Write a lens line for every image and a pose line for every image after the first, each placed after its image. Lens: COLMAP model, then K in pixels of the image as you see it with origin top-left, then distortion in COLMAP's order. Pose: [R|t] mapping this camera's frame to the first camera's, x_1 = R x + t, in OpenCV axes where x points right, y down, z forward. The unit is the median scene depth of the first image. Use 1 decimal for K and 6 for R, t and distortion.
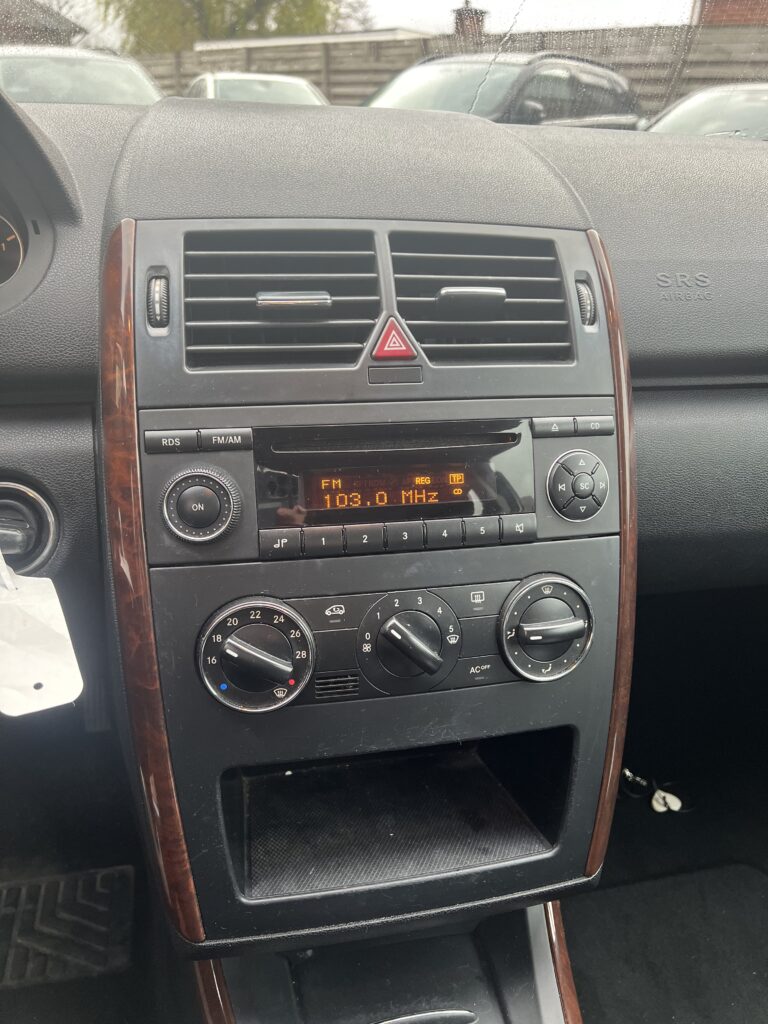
lens RADIAL K [[774.7, 0, 384.0], [0, 774.7, 512.0], [0, 0, 1]] dist [0.058081, -0.068864]
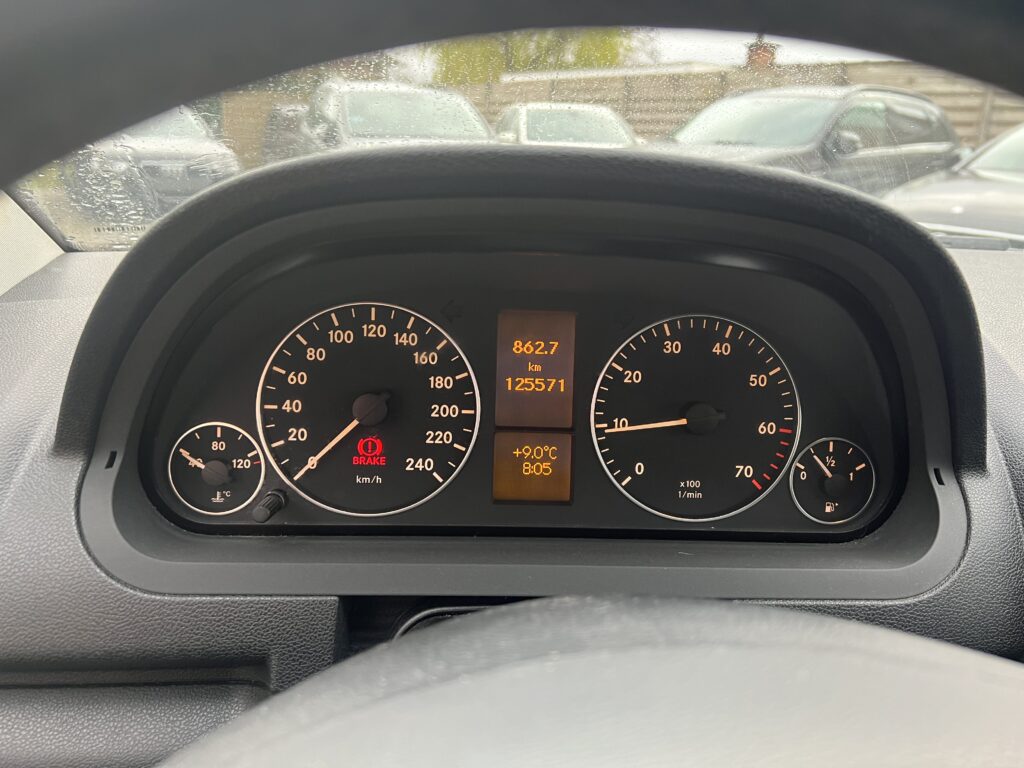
lens RADIAL K [[774.7, 0, 519.2], [0, 774.7, 381.3], [0, 0, 1]] dist [0.058081, -0.068864]
pose [[0.984803, 0.055304, -0.164635, -0.027965], [-0.081102, 0.984681, -0.154356, -0.010922], [0.153577, 0.165362, 0.974202, 0.002959]]
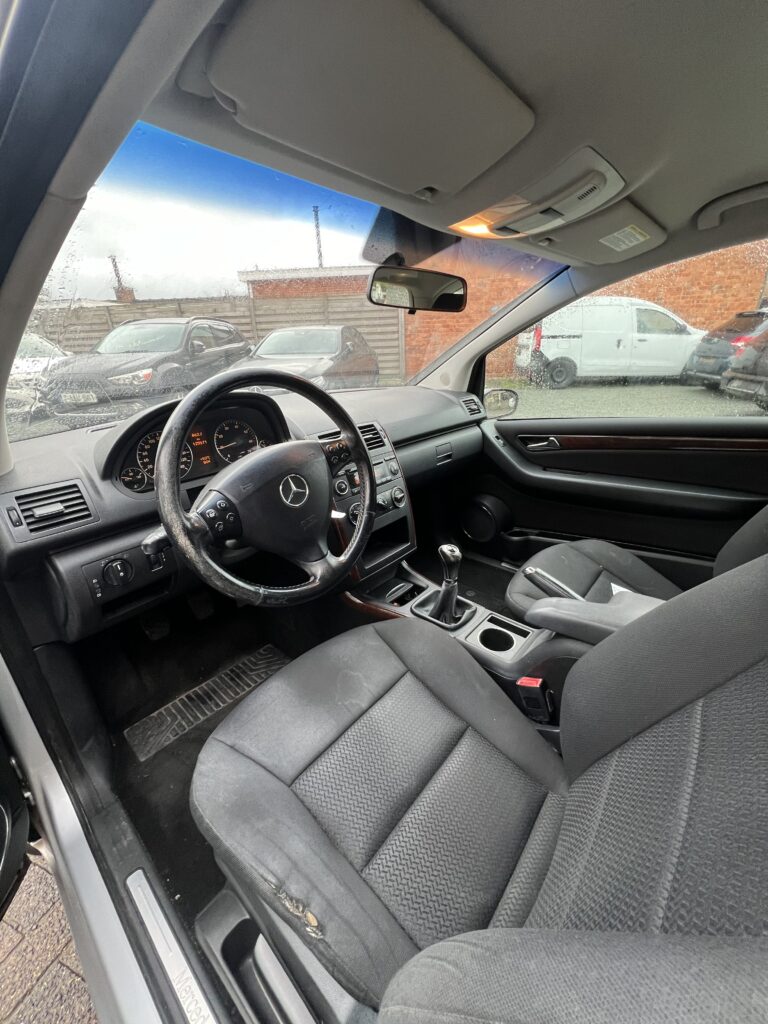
lens RADIAL K [[410.3, 0, 387.4], [0, 410.3, 510.8], [0, 0, 1]] dist [-0.002350, -0.000176]
pose [[0.808464, -0.279239, 0.518084, -0.048274], [0.309899, 0.950339, 0.028624, 0.005242], [-0.500348, 0.137412, 0.854851, -0.047609]]
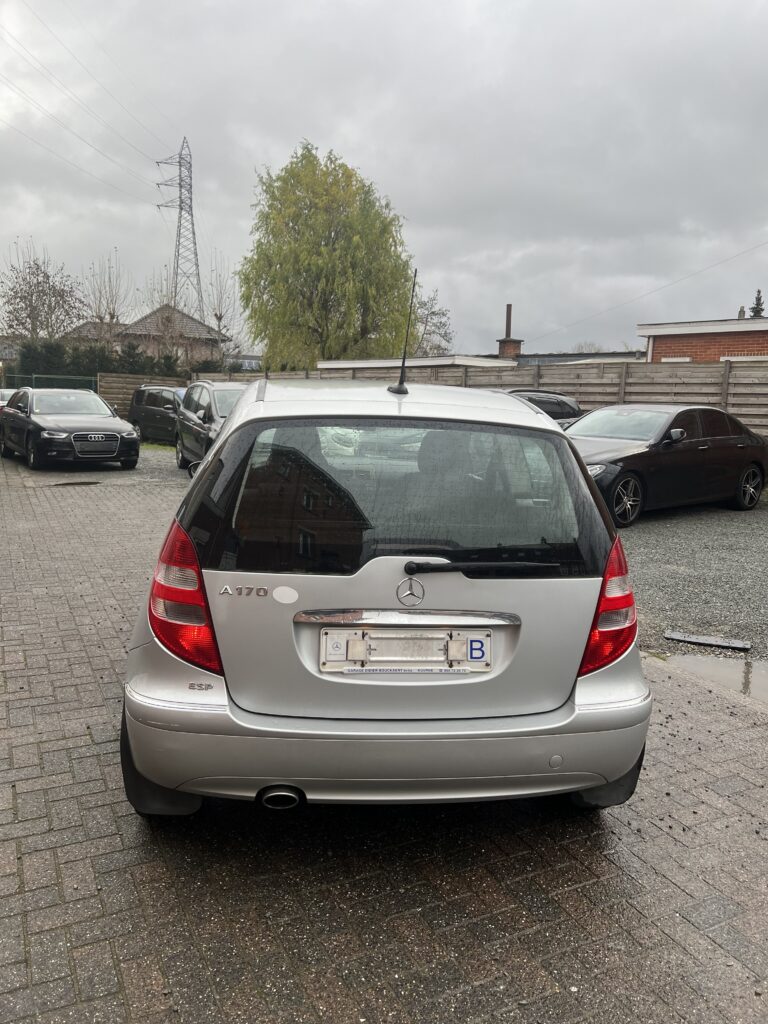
lens RADIAL K [[770.0, 0, 385.5], [0, 770.0, 505.0], [0, 0, 1]] dist [0.072909, -0.090364]
pose [[0.993545, 0.010917, -0.112912, 0.080299], [-0.046314, 0.947661, -0.315900, 0.168298], [0.103553, 0.319090, 0.942050, -0.430407]]
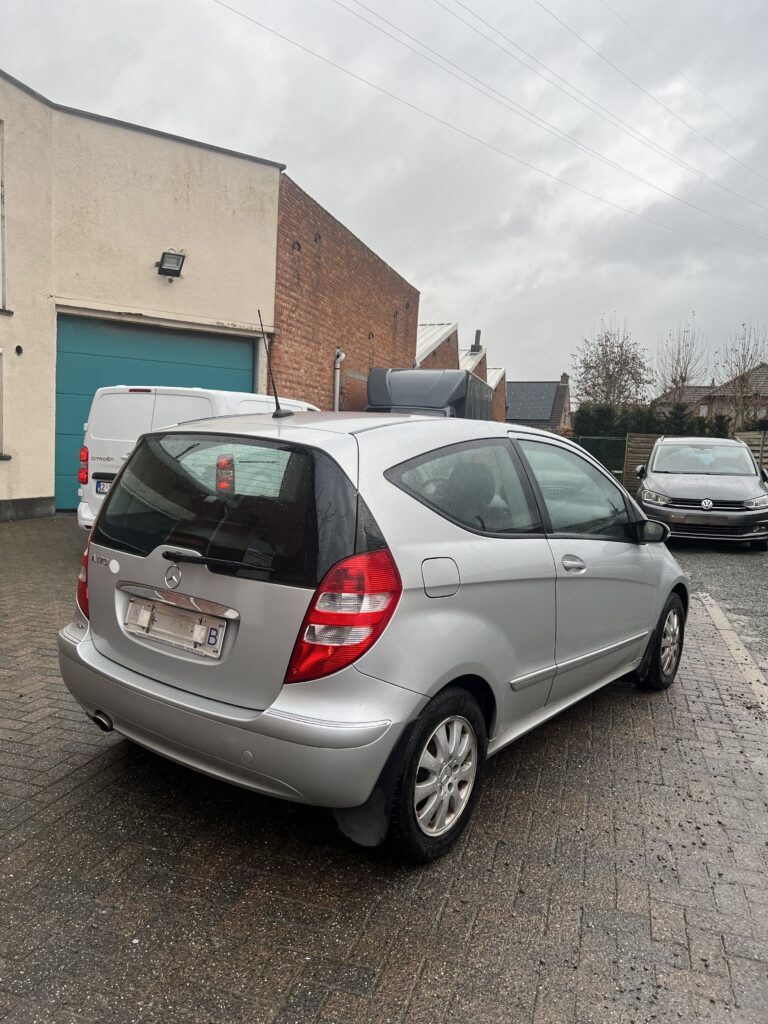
lens RADIAL K [[774.7, 0, 384.0], [0, 774.7, 512.0], [0, 0, 1]] dist [0.058081, -0.068864]
pose [[0.631392, 0.058356, -0.773265, 0.345217], [-0.356549, 0.907357, -0.222656, 0.130707], [0.688634, 0.416290, 0.593705, -0.317078]]
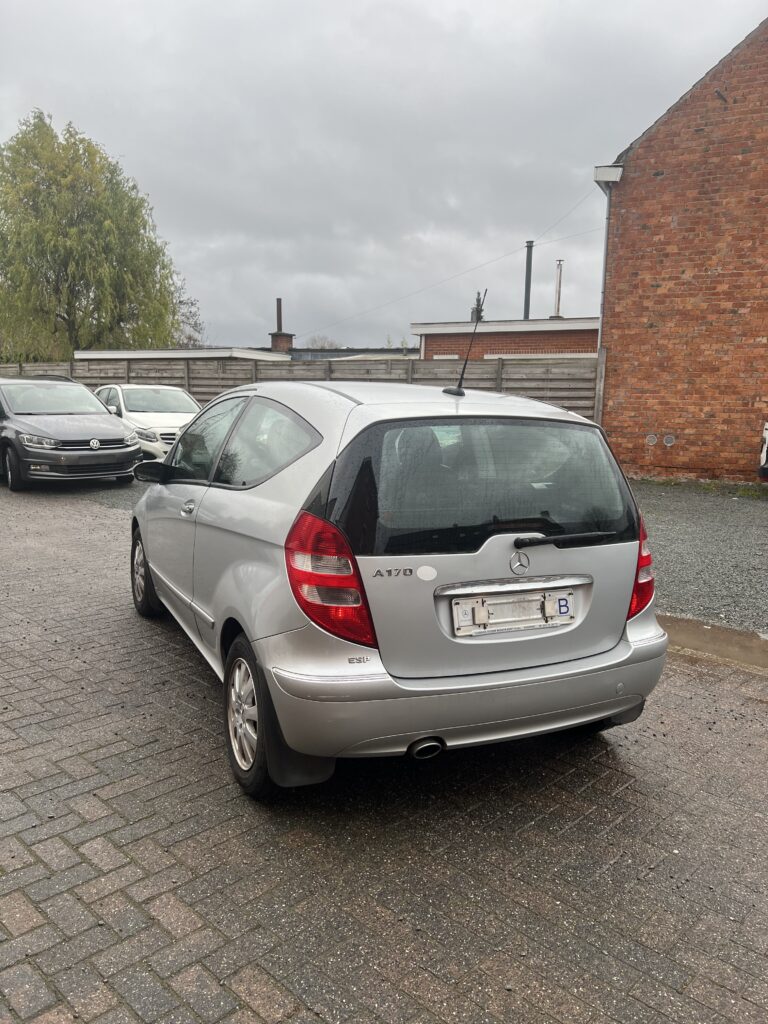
lens RADIAL K [[774.7, 0, 384.0], [0, 774.7, 512.0], [0, 0, 1]] dist [0.058081, -0.068864]
pose [[0.974950, -0.042488, 0.218326, -0.057136], [0.106067, 0.951598, -0.288463, 0.178411], [-0.195502, 0.304395, 0.932267, -0.462380]]
